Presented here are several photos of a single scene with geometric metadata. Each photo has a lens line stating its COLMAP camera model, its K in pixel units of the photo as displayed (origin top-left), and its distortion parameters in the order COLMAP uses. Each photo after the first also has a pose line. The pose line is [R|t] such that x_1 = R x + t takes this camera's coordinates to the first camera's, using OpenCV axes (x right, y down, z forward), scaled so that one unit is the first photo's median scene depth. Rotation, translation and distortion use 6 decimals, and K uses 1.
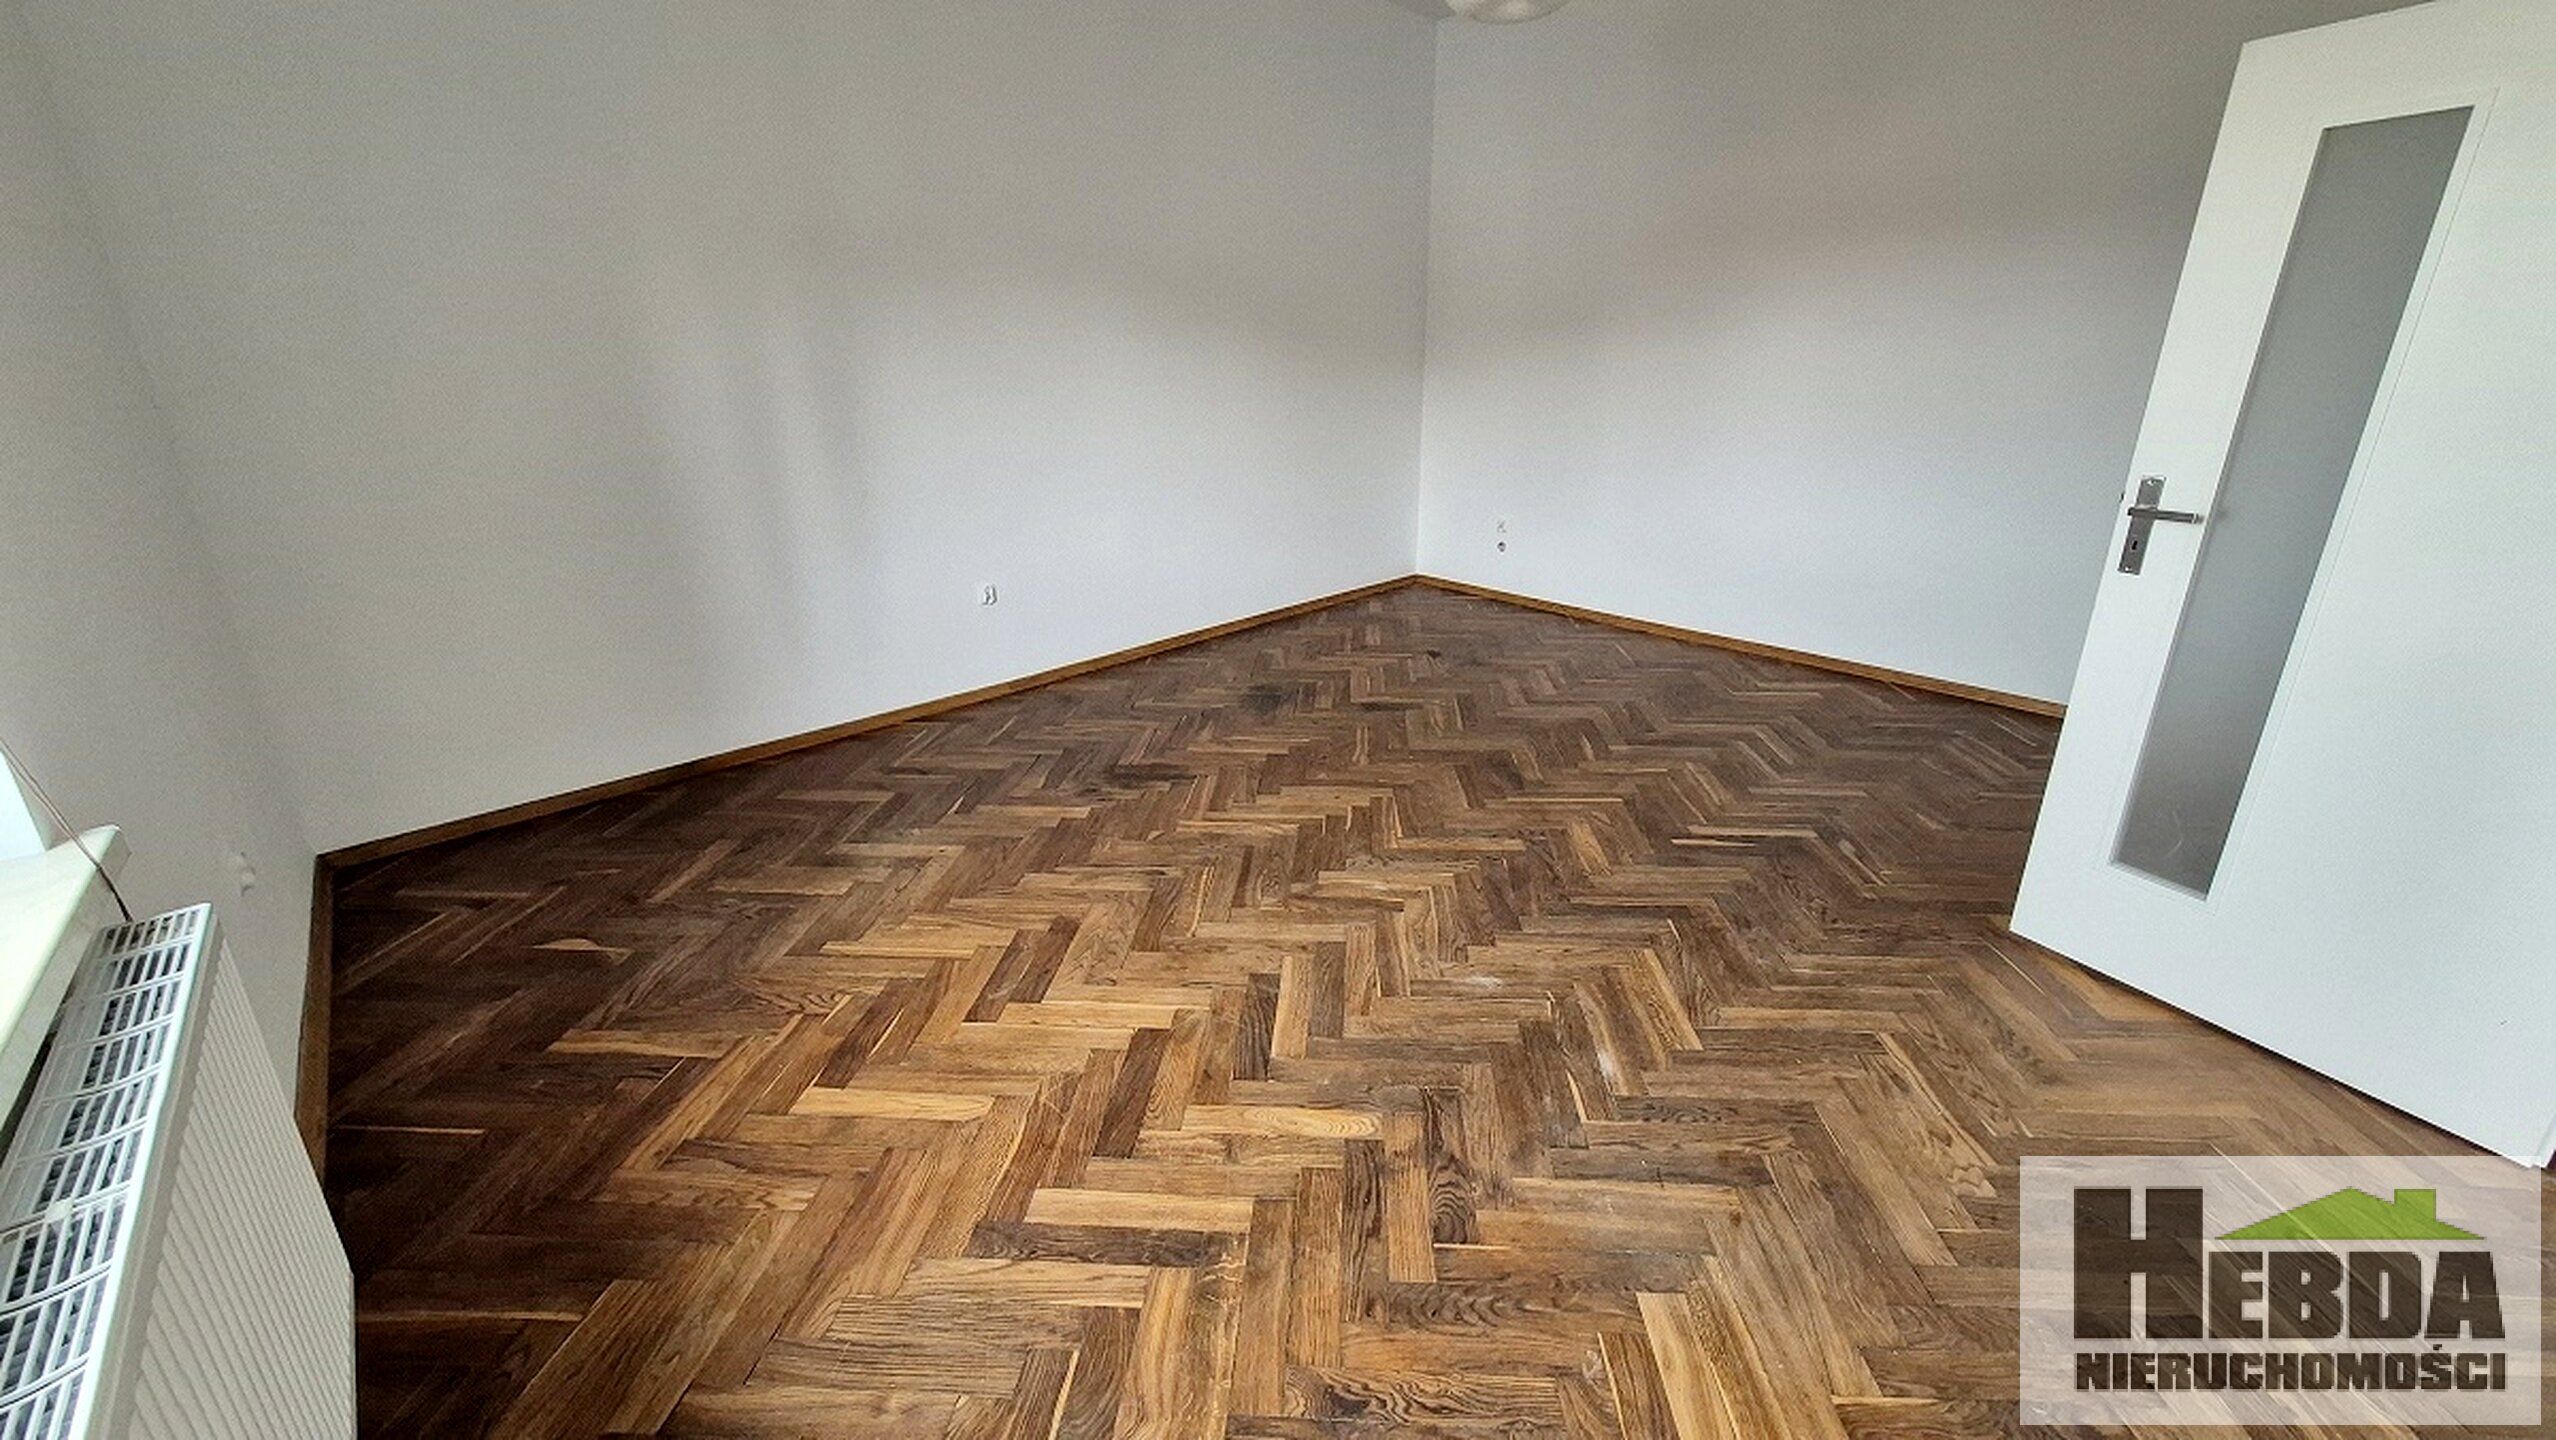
lens RADIAL K [[1000.7, 0, 1296.0], [0, 1000.7, 718.1], [0, 0, 1]] dist [-0.000643, -0.000215]
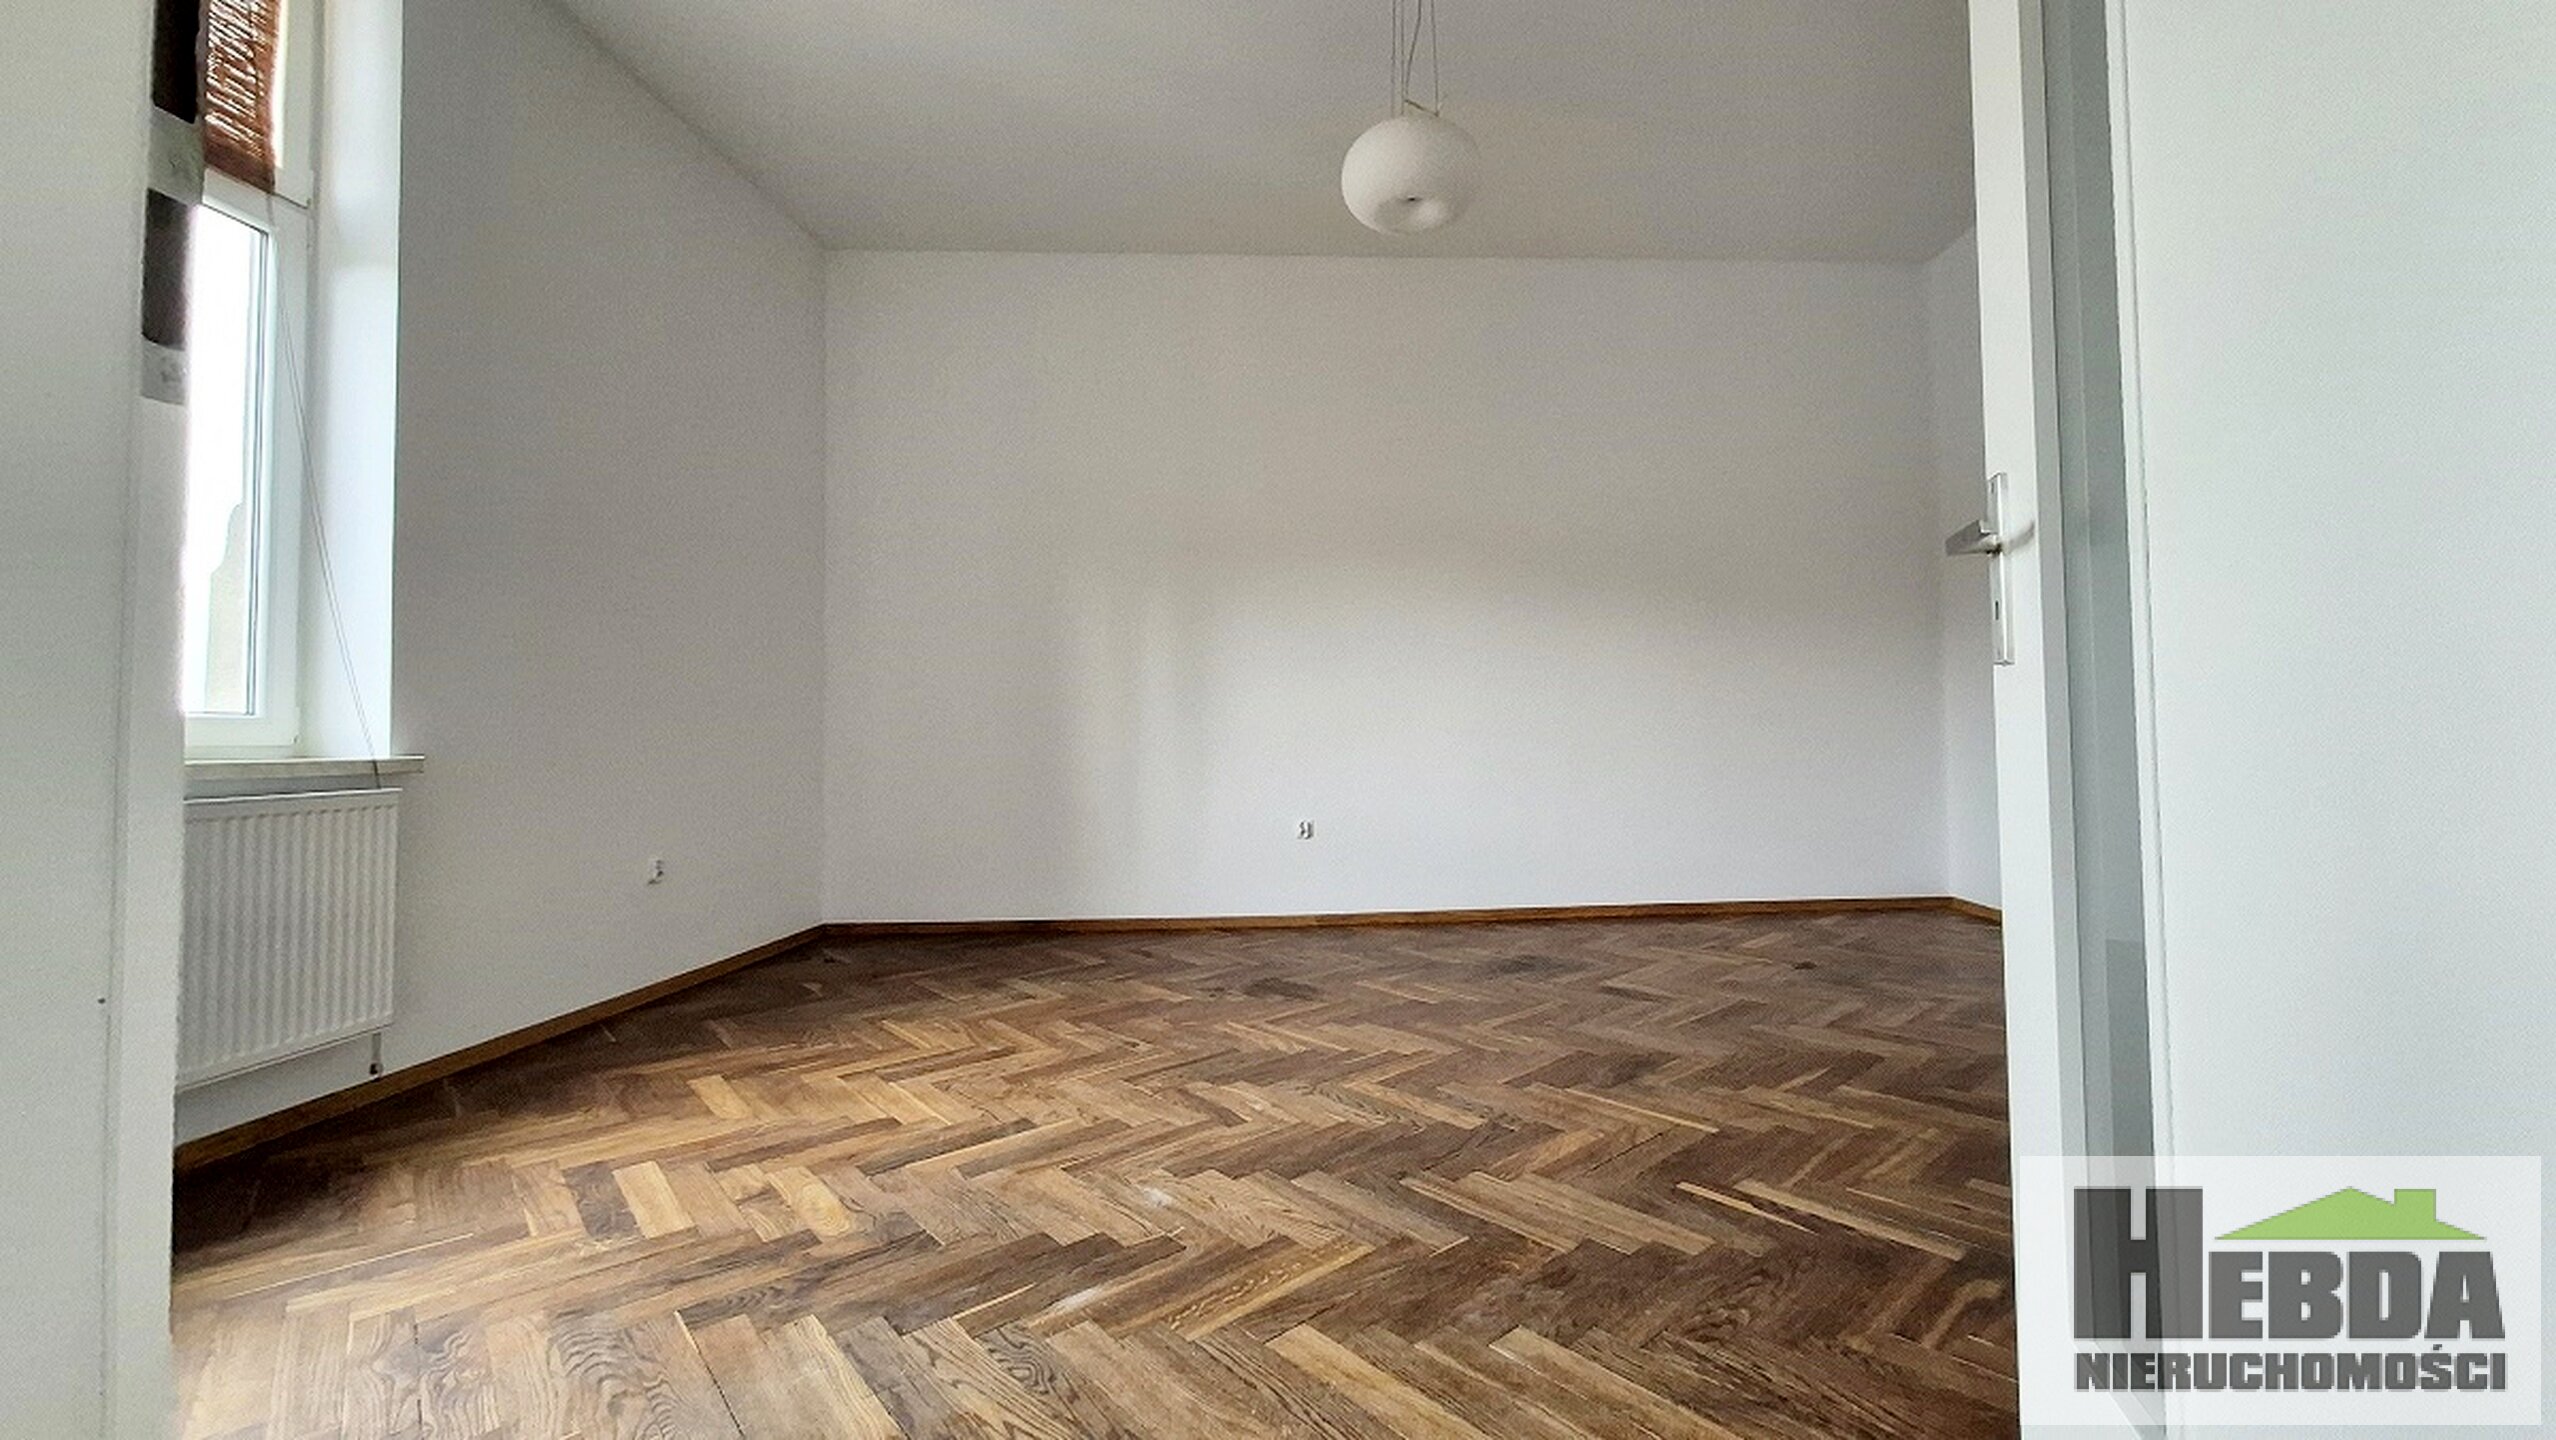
lens RADIAL K [[1000.7, 0, 1296.0], [0, 1000.7, 718.1], [0, 0, 1]] dist [-0.000643, -0.000215]
pose [[0.713150, -0.018210, -0.700775, 0.797865], [-0.222135, 0.942276, -0.250544, 0.069541], [0.664886, 0.334342, 0.667939, 0.373702]]
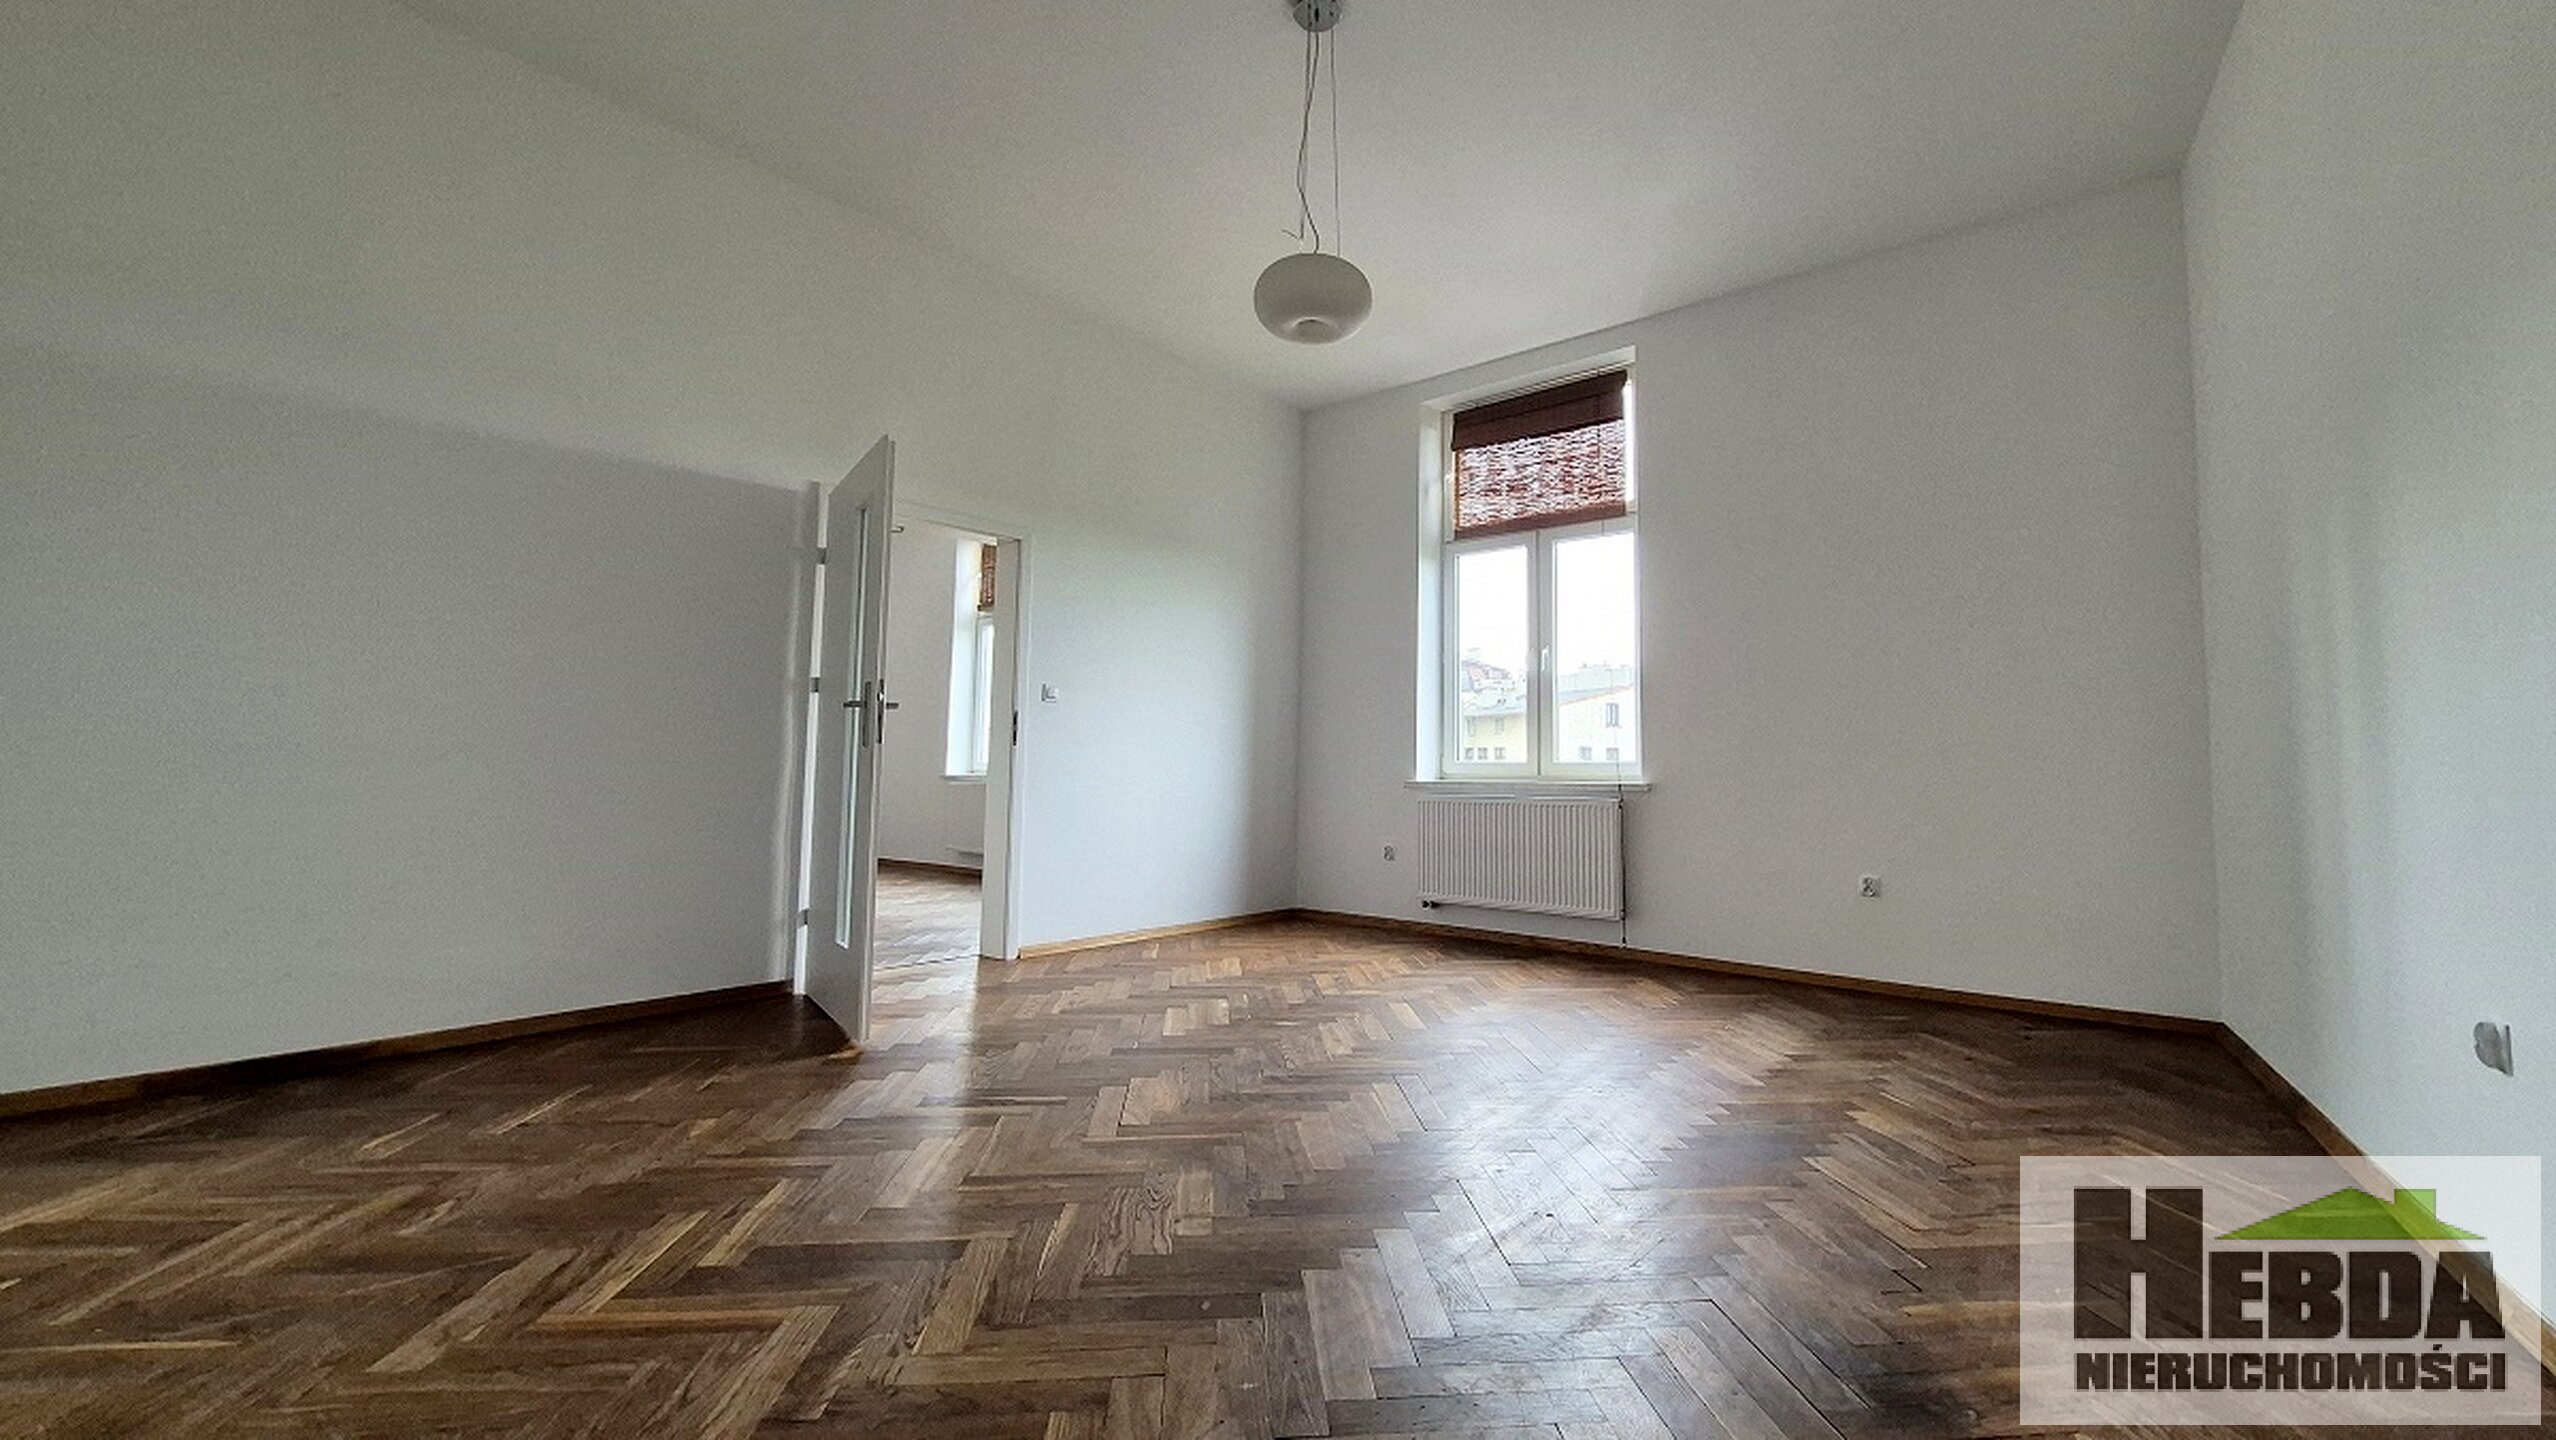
lens RADIAL K [[1000.7, 0, 1296.0], [0, 1000.7, 718.1], [0, 0, 1]] dist [-0.000643, -0.000215]
pose [[-0.984804, -0.022281, -0.172234, 0.411499], [-0.069532, 0.959366, 0.273464, -0.543902], [0.159142, 0.281285, -0.946336, 2.147634]]
